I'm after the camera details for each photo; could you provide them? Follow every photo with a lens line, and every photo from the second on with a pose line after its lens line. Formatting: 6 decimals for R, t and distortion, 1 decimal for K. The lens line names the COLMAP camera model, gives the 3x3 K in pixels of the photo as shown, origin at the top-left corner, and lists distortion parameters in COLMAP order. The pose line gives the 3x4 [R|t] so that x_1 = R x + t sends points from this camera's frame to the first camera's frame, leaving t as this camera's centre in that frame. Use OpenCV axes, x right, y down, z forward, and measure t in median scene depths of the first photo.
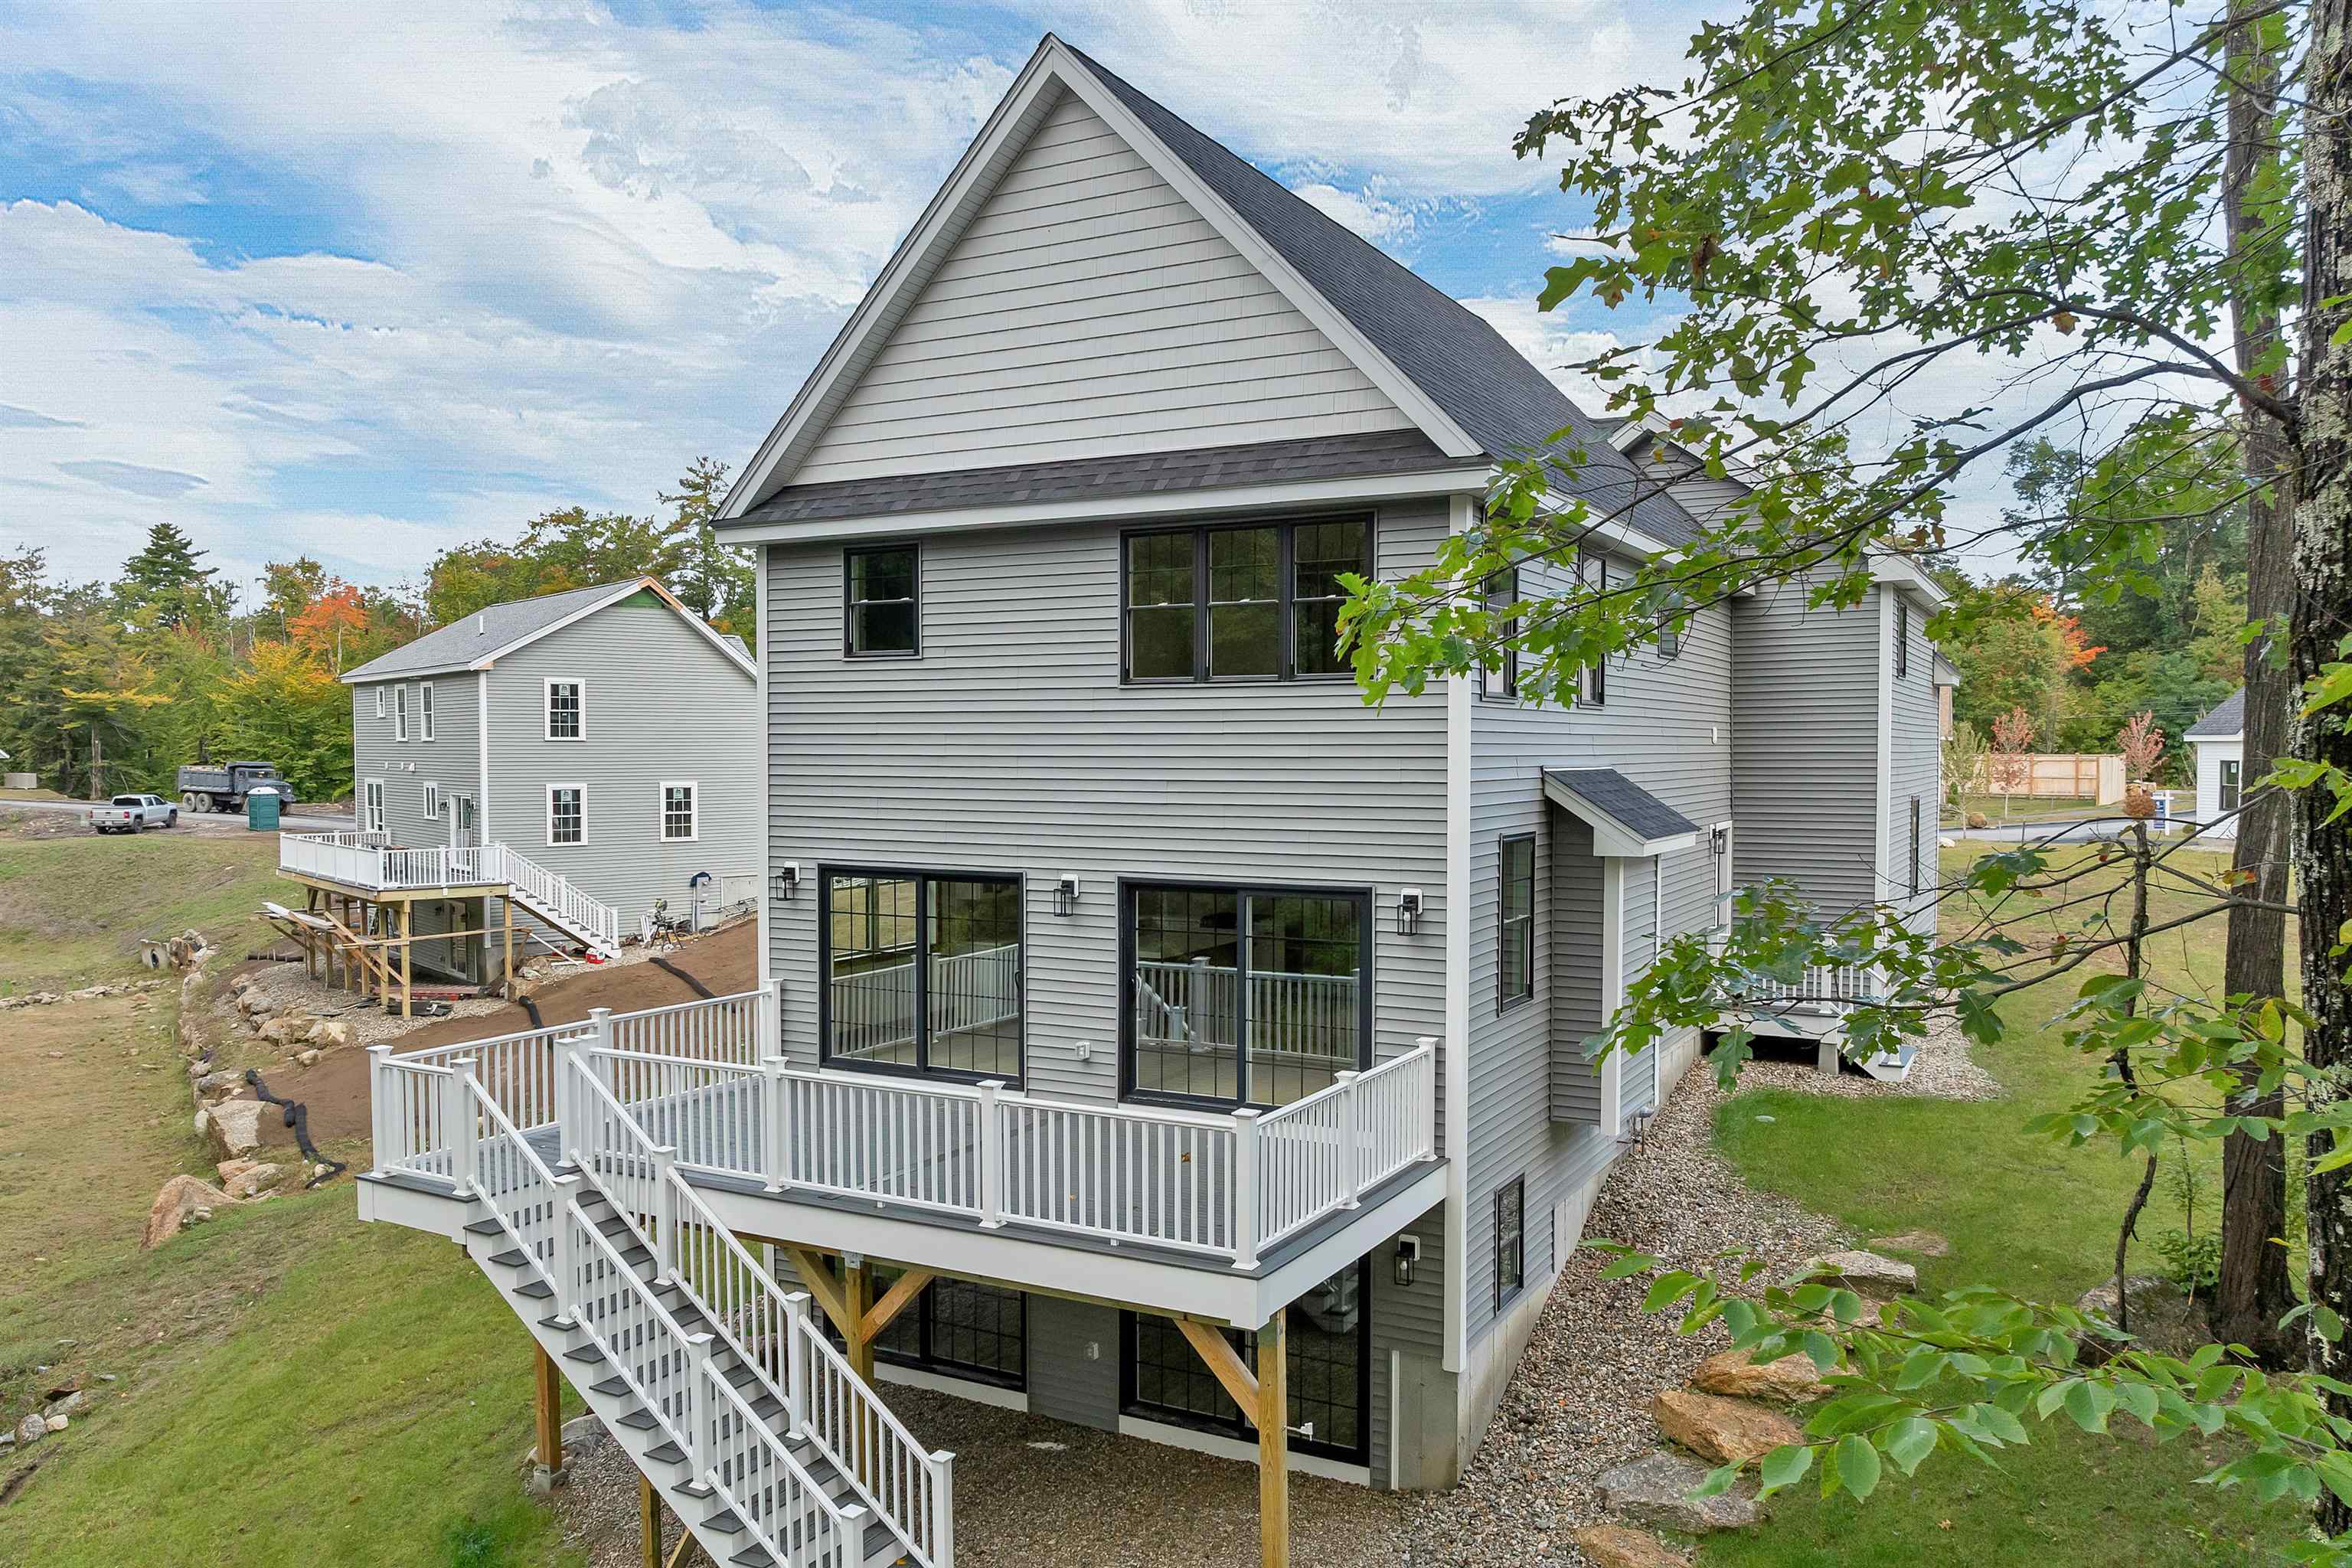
lens RADIAL K [[1733.7, 0, 1176.0], [0, 1733.7, 784.0], [0, 0, 1]] dist [-0.041670, -0.003124]
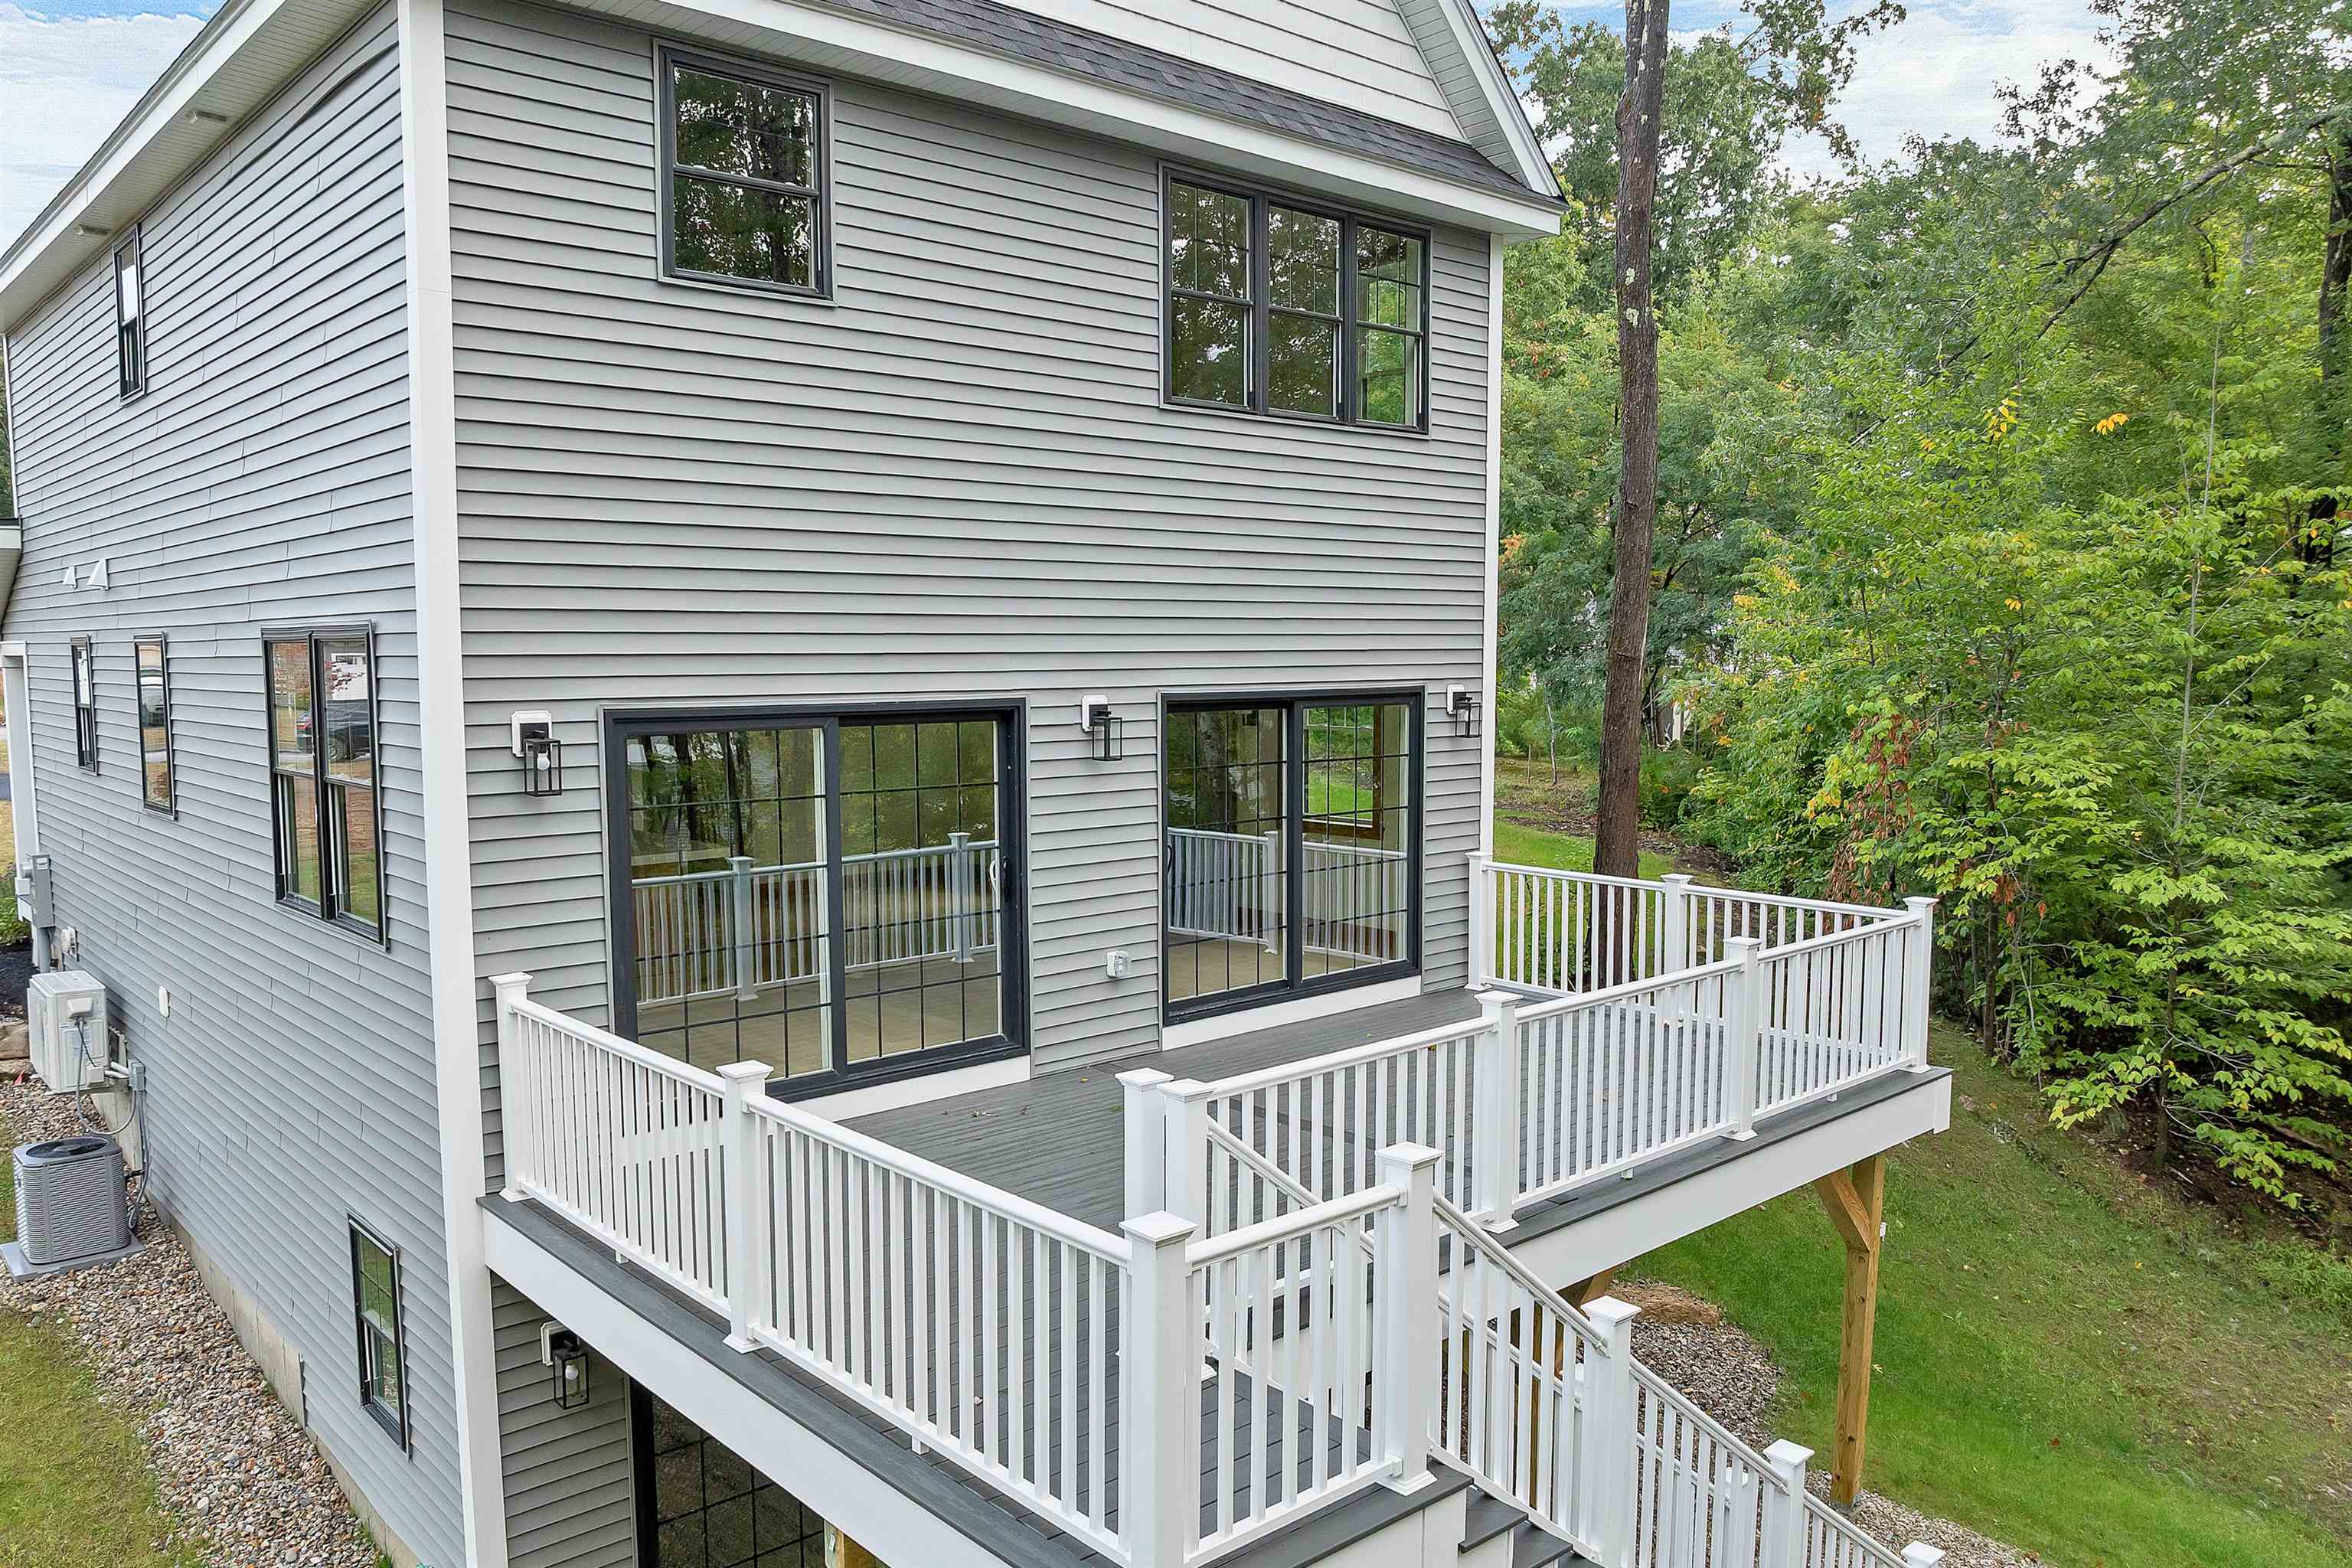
lens RADIAL K [[1717.9, 0, 1182.0], [0, 1717.9, 825.6], [0, 0, 1]] dist [-0.030758, -0.001660]
pose [[0.327449, -0.097022, 0.939874, -0.665795], [0.030608, 0.995281, 0.092078, 0.043880], [-0.944373, -0.001383, 0.328874, 0.783156]]
